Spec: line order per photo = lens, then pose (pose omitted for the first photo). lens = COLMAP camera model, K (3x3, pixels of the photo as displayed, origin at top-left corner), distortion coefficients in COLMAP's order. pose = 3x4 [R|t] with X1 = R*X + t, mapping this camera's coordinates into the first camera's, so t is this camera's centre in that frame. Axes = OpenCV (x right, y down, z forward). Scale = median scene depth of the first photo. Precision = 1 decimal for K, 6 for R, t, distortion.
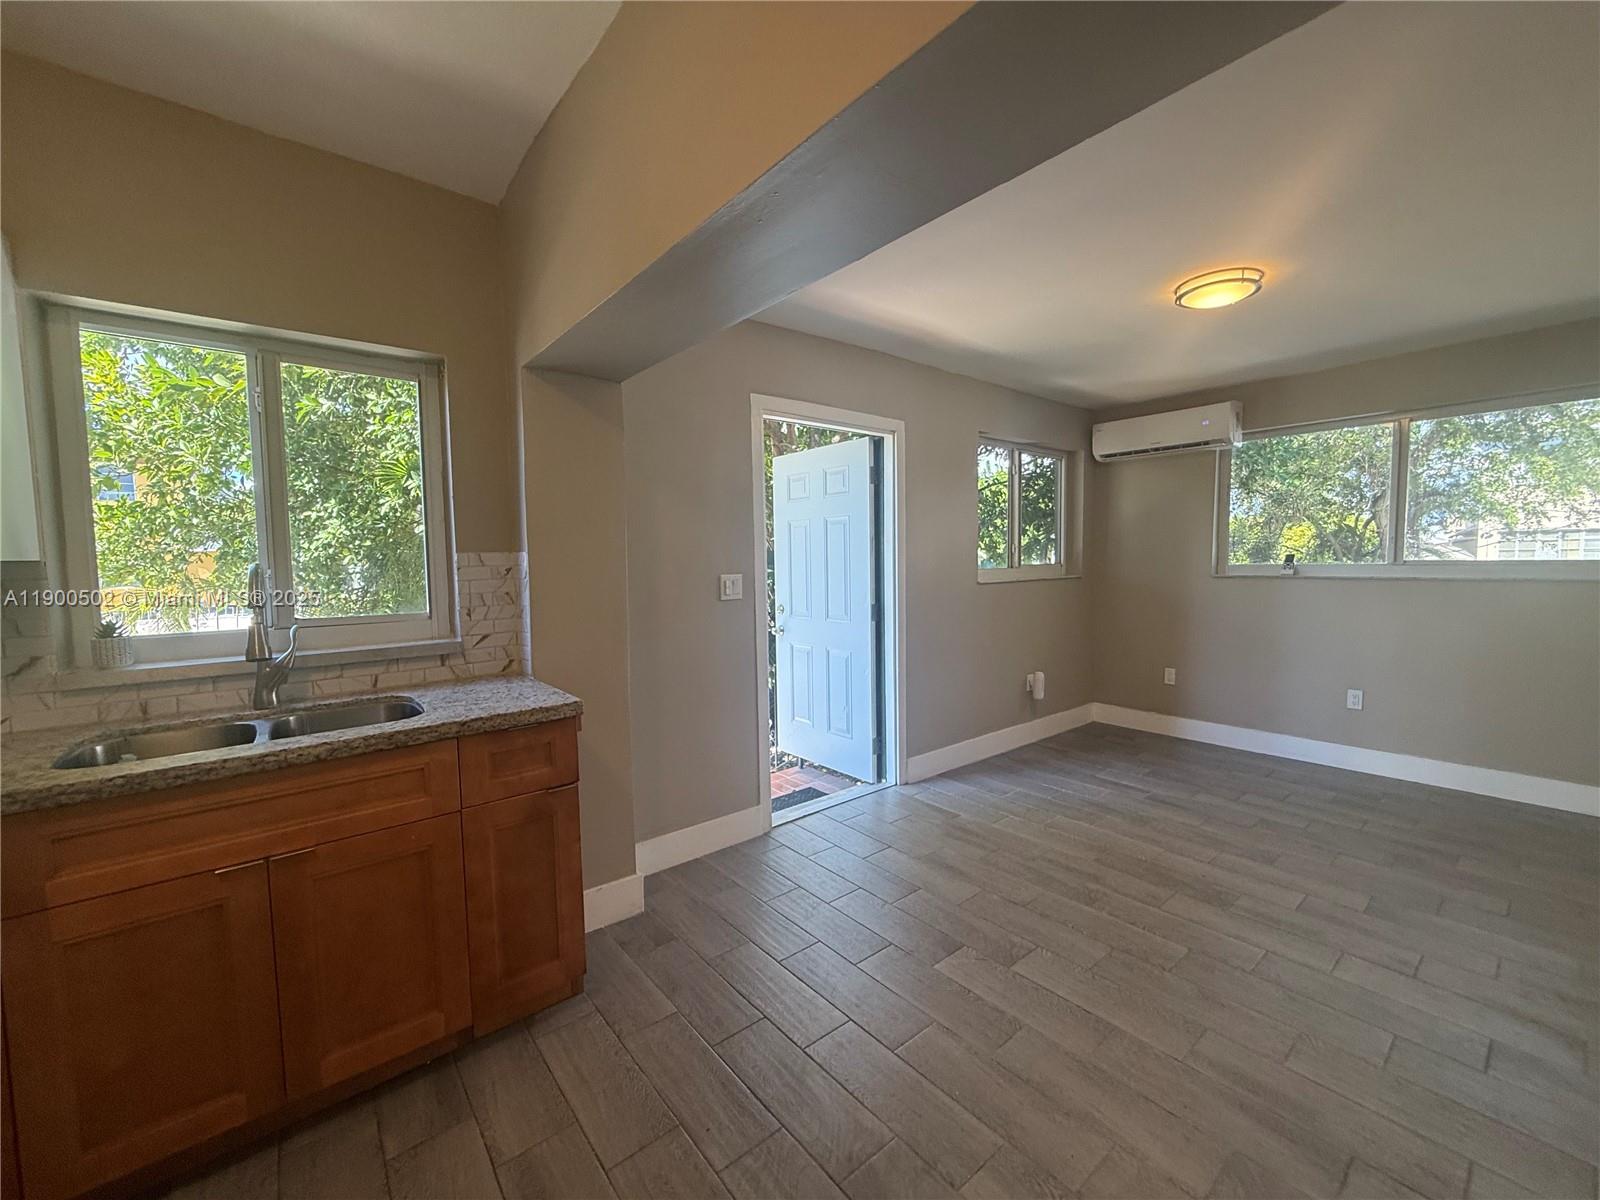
lens RADIAL K [[637.7, 0, 793.2], [0, 637.7, 599.7], [0, 0, 1]] dist [0.000097, 0.000399]
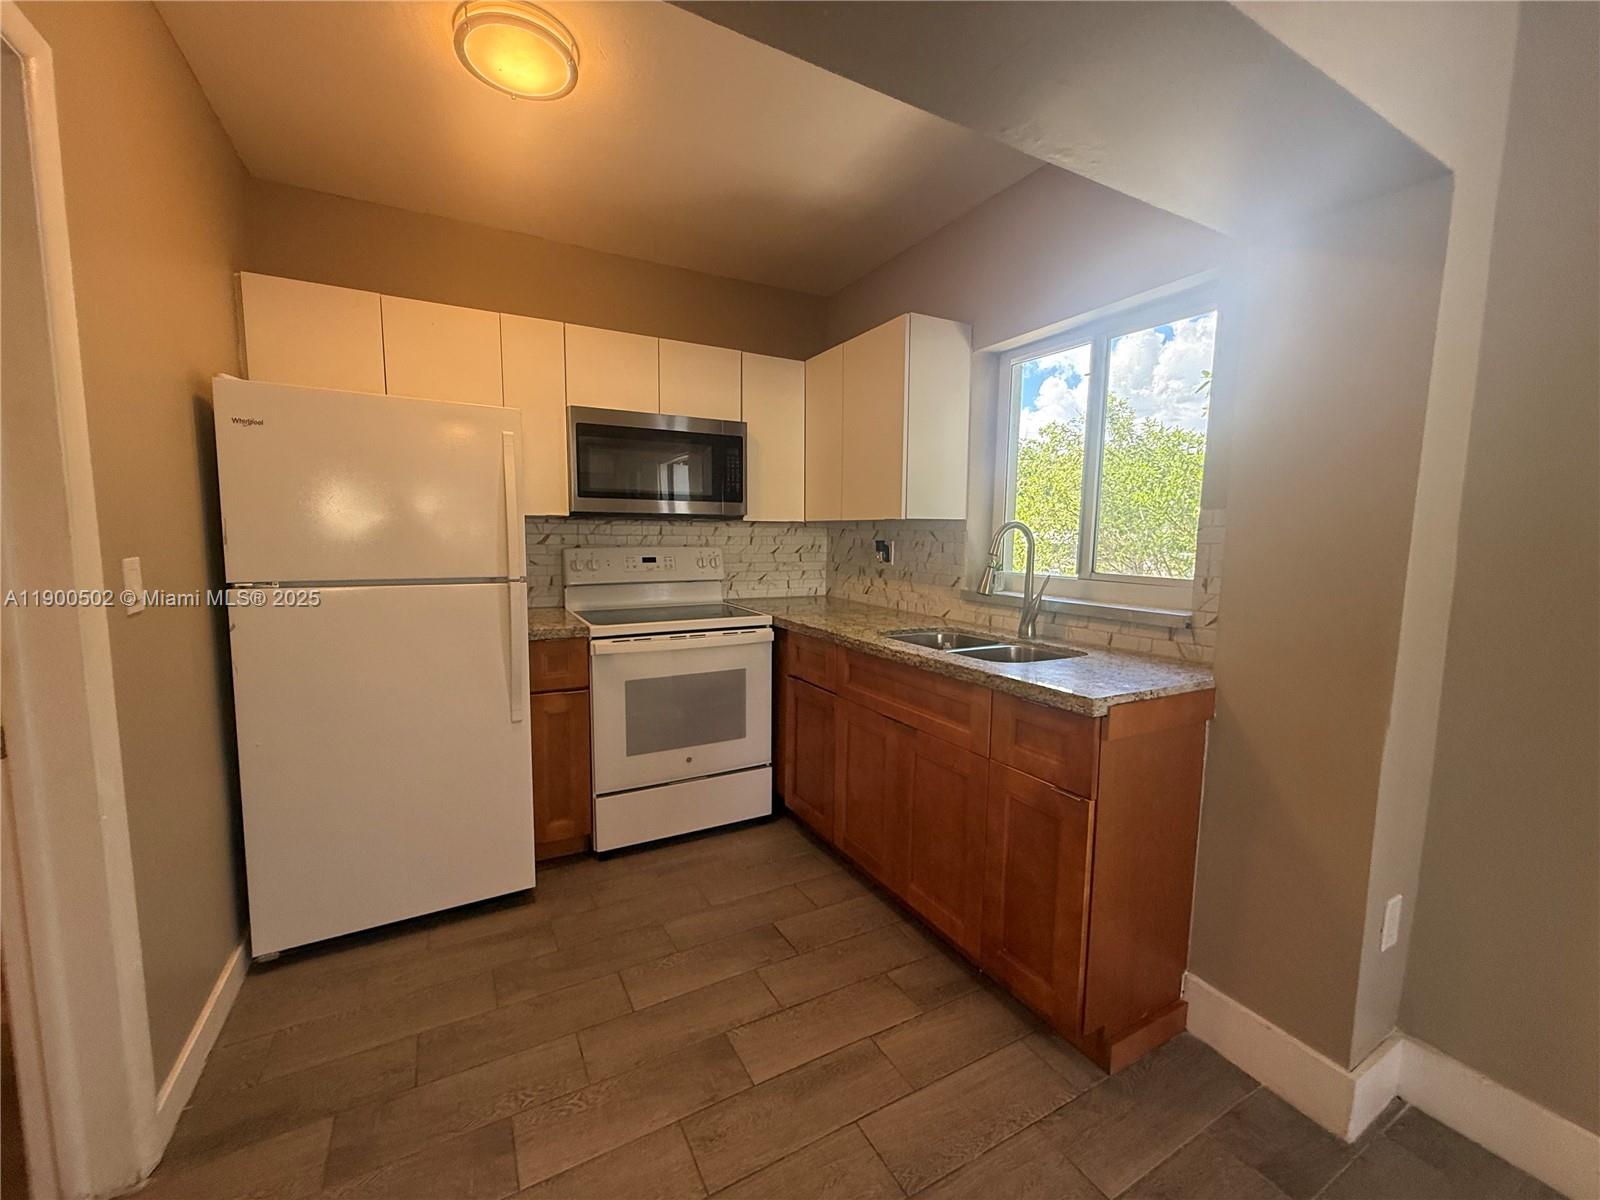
lens RADIAL K [[637.7, 0, 795.1], [0, 637.7, 601.8], [0, 0, 1]] dist [0.000097, 0.000399]
pose [[-0.183740, 0.118566, -0.975798, 0.404142], [-0.071182, 0.988488, 0.133511, -0.029365], [0.980394, 0.093991, -0.173185, 0.659785]]
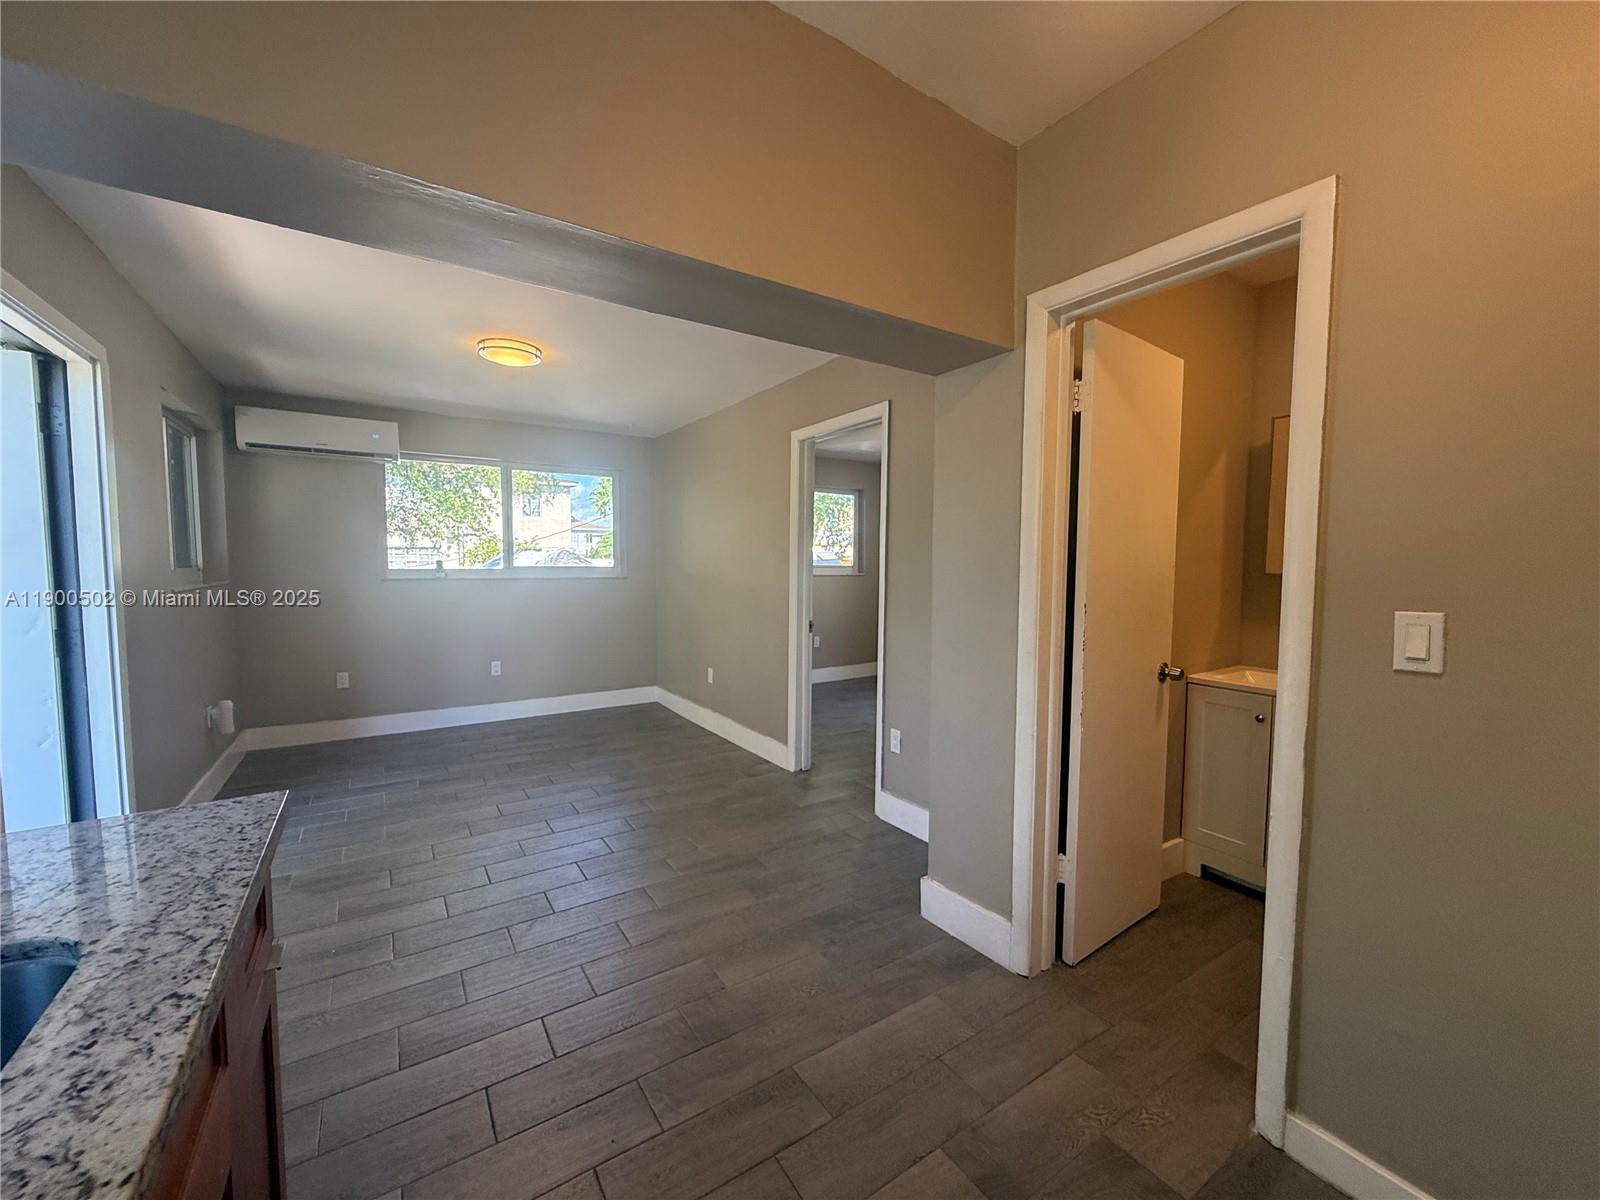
lens RADIAL K [[637.7, 0, 796.2], [0, 637.7, 602.4], [0, 0, 1]] dist [0.000097, 0.000399]
pose [[0.099651, -0.048013, 0.993863, -0.725546], [0.056586, 0.997492, 0.042514, -0.009064], [-0.993412, 0.052002, 0.102118, 0.408124]]
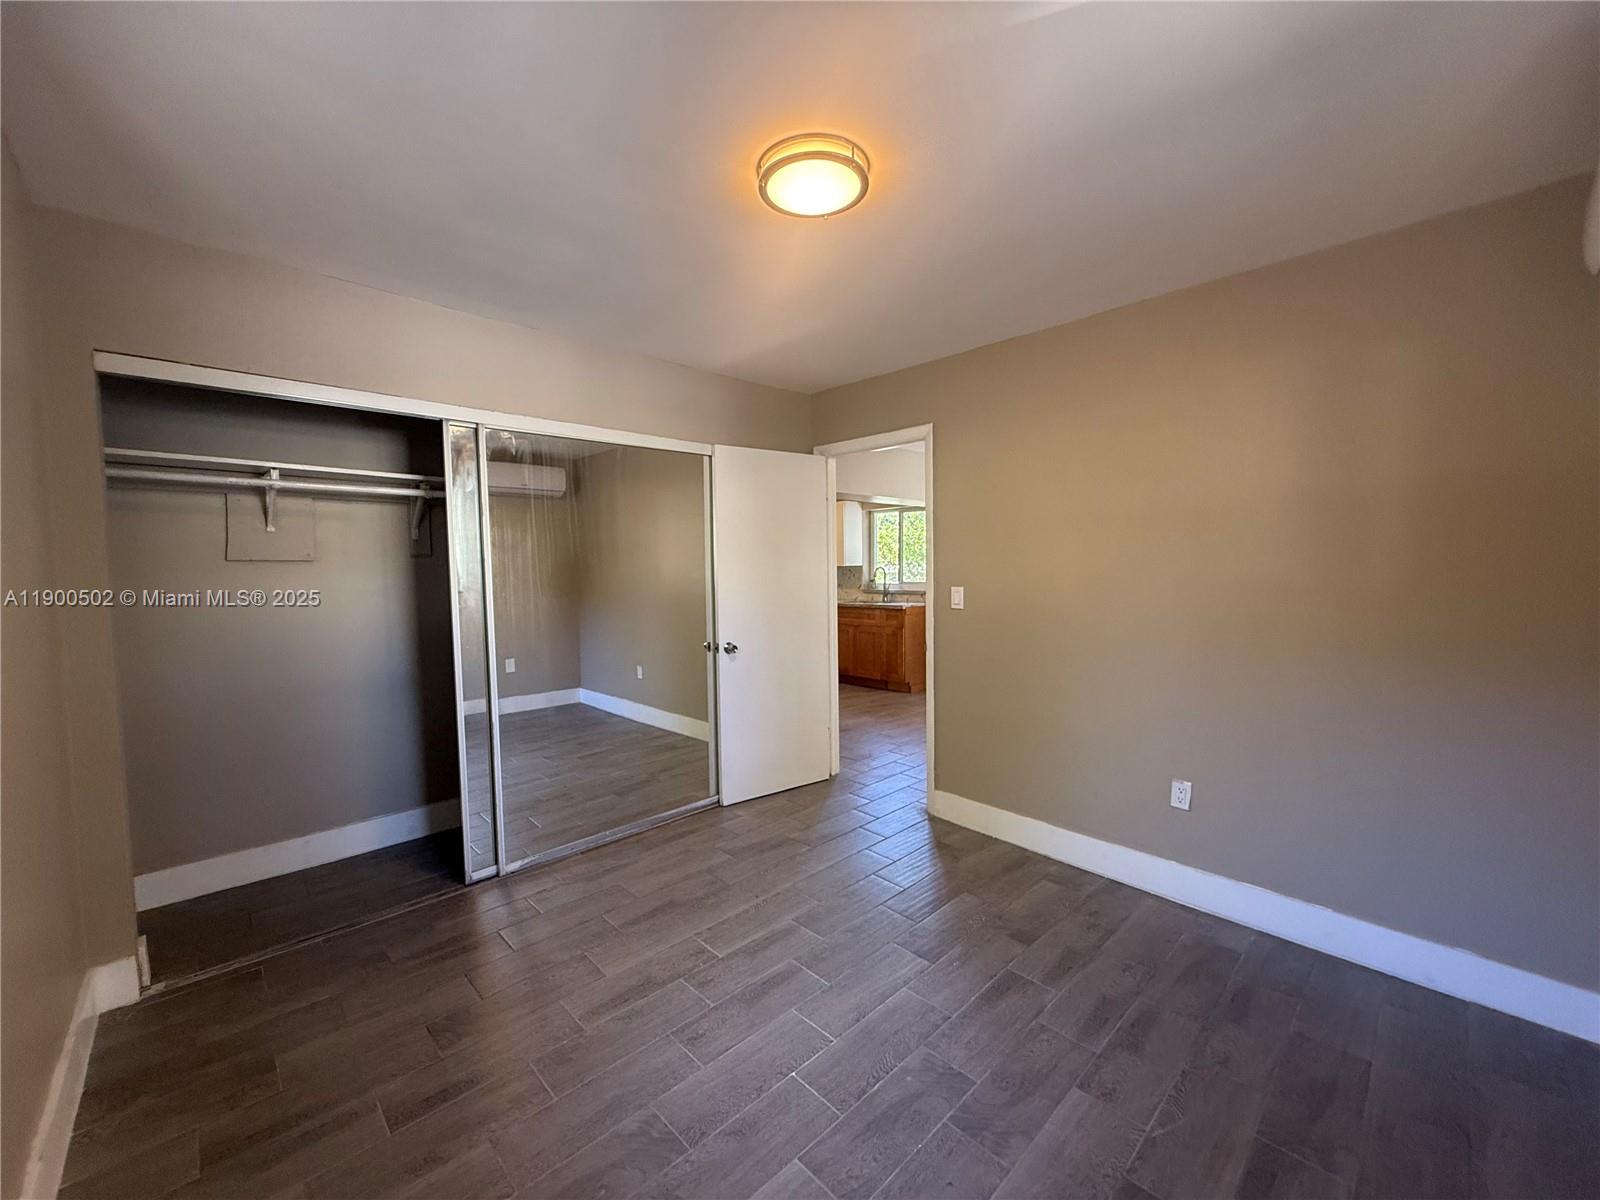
lens RADIAL K [[637.7, 0, 799.3], [0, 637.7, 607.6], [0, 0, 1]] dist [0.000097, 0.000399]
pose [[0.077598, 0.074386, -0.994206, 2.781928], [-0.056304, 0.995948, 0.070122, -0.043191], [0.995394, 0.050536, 0.081472, 0.100012]]
